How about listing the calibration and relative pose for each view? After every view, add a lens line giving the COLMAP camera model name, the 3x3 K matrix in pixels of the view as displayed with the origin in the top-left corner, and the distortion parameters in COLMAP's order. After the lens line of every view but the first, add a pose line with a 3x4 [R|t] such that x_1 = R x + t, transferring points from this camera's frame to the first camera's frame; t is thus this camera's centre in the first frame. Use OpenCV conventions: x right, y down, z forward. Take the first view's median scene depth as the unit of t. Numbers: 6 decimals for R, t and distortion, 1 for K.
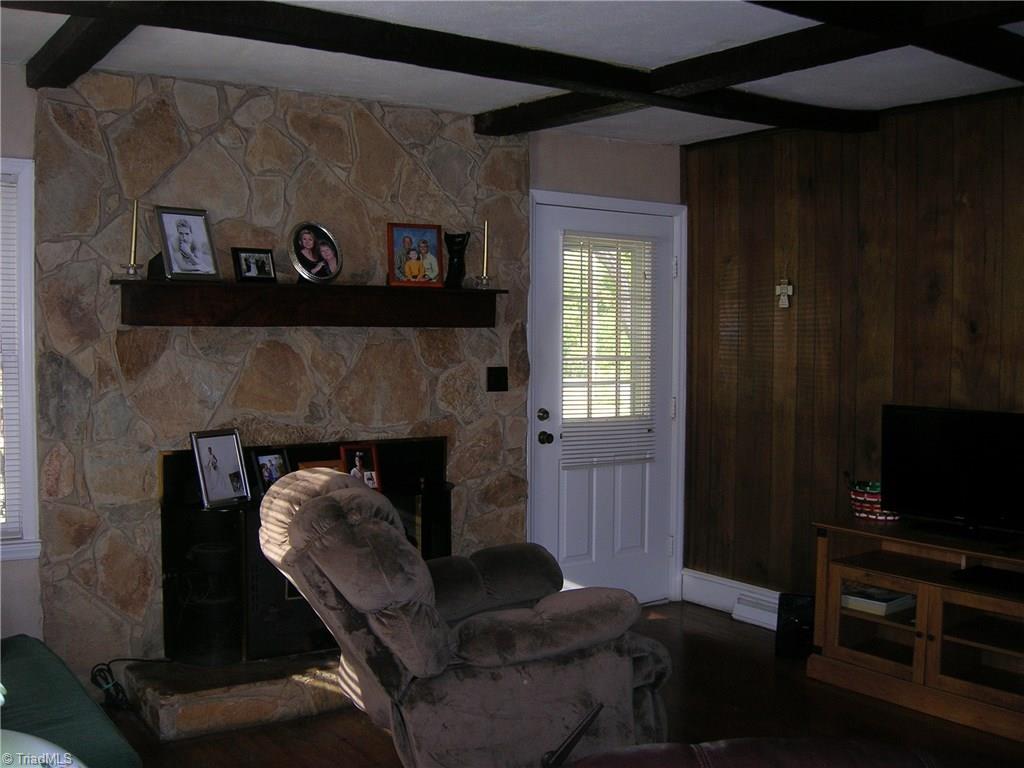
lens RADIAL K [[1059.7, 0, 512.0], [0, 1059.7, 384.0], [0, 0, 1]] dist [-0.193932, 0.108261]
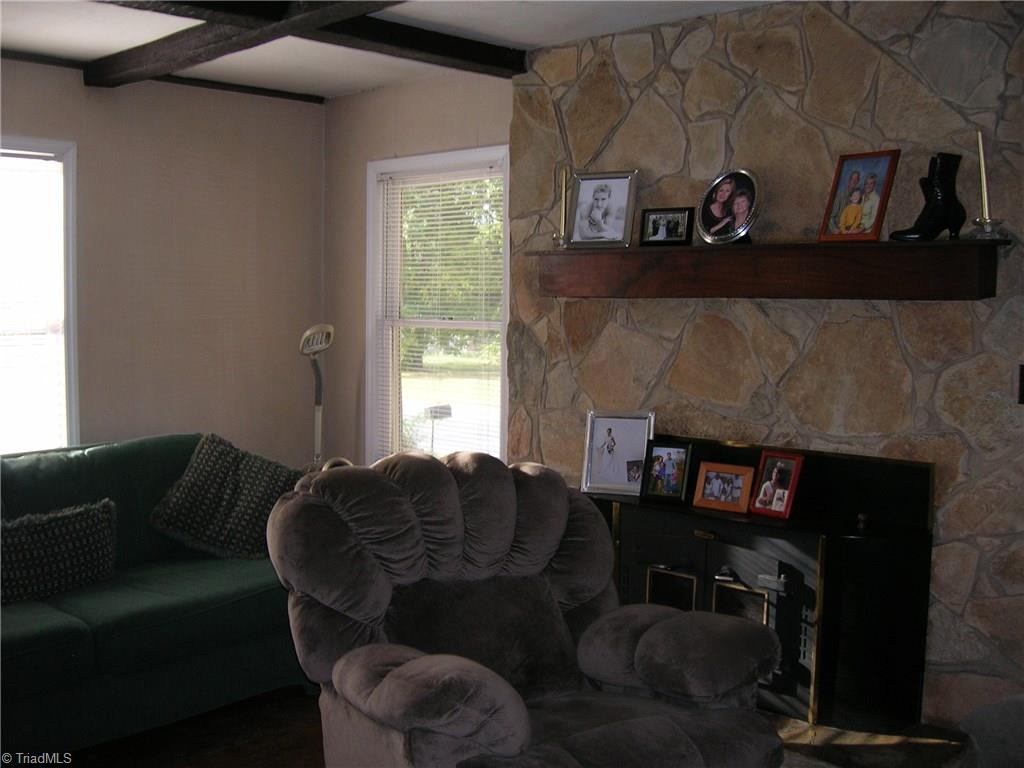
lens RADIAL K [[1059.7, 0, 512.0], [0, 1059.7, 384.0], [0, 0, 1]] dist [-0.193932, 0.108261]
pose [[0.229802, 0.071571, -0.970602, 0.562502], [-0.051462, 0.996791, 0.061318, -0.029791], [0.971876, 0.035859, 0.232748, 0.656101]]
